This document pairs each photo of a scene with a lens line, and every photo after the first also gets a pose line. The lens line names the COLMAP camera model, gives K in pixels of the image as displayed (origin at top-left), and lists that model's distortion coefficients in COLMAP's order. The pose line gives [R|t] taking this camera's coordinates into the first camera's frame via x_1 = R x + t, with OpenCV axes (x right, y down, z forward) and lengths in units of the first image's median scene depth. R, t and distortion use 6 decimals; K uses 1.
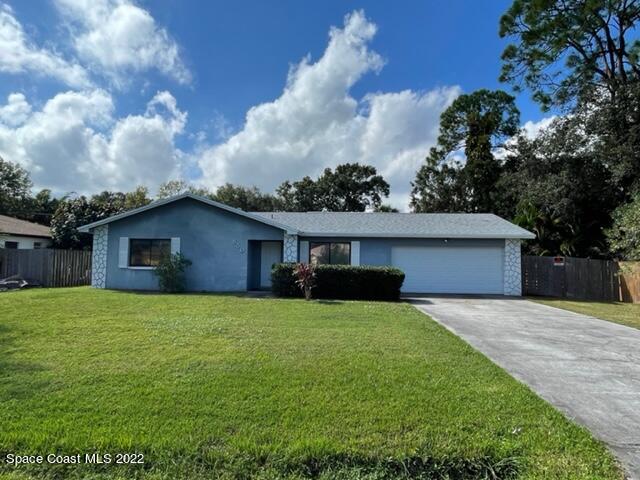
lens RADIAL K [[378.7, 0, 320.4], [0, 378.7, 239.0], [0, 0, 1]] dist [-0.001895, -0.000260]
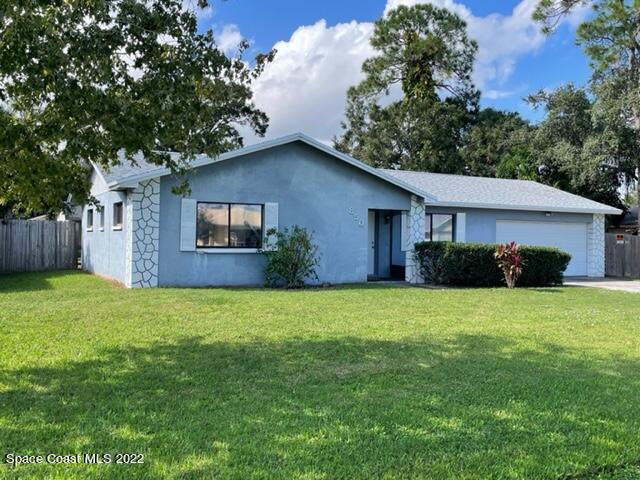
lens RADIAL K [[623.6, 0, 317.7], [0, 623.6, 241.8], [0, 0, 1]] dist [0.025500, 0.000000]
pose [[0.863564, -0.002547, 0.504233, -0.810030], [-0.034219, 0.997386, 0.063643, -0.006432], [-0.503077, -0.072214, 0.861219, 0.057251]]
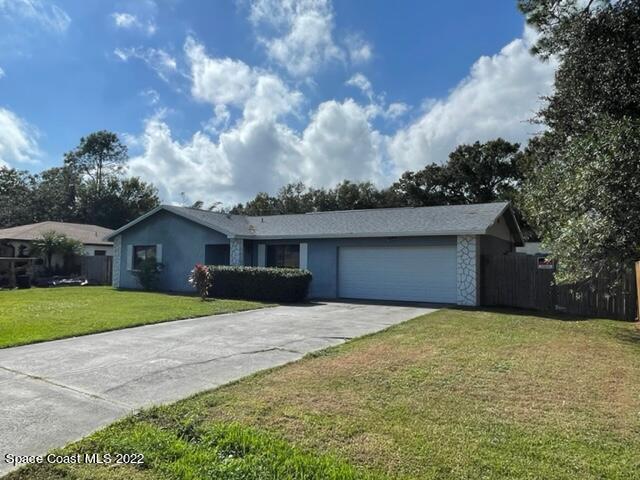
lens RADIAL K [[470.2, 0, 322.4], [0, 470.2, 237.7], [0, 0, 1]] dist [-0.005826, -0.000280]
pose [[0.880172, -0.031460, -0.473611, 0.714532], [0.030033, 0.999493, -0.010577, 0.006158], [0.473704, -0.004915, 0.880671, -0.029429]]
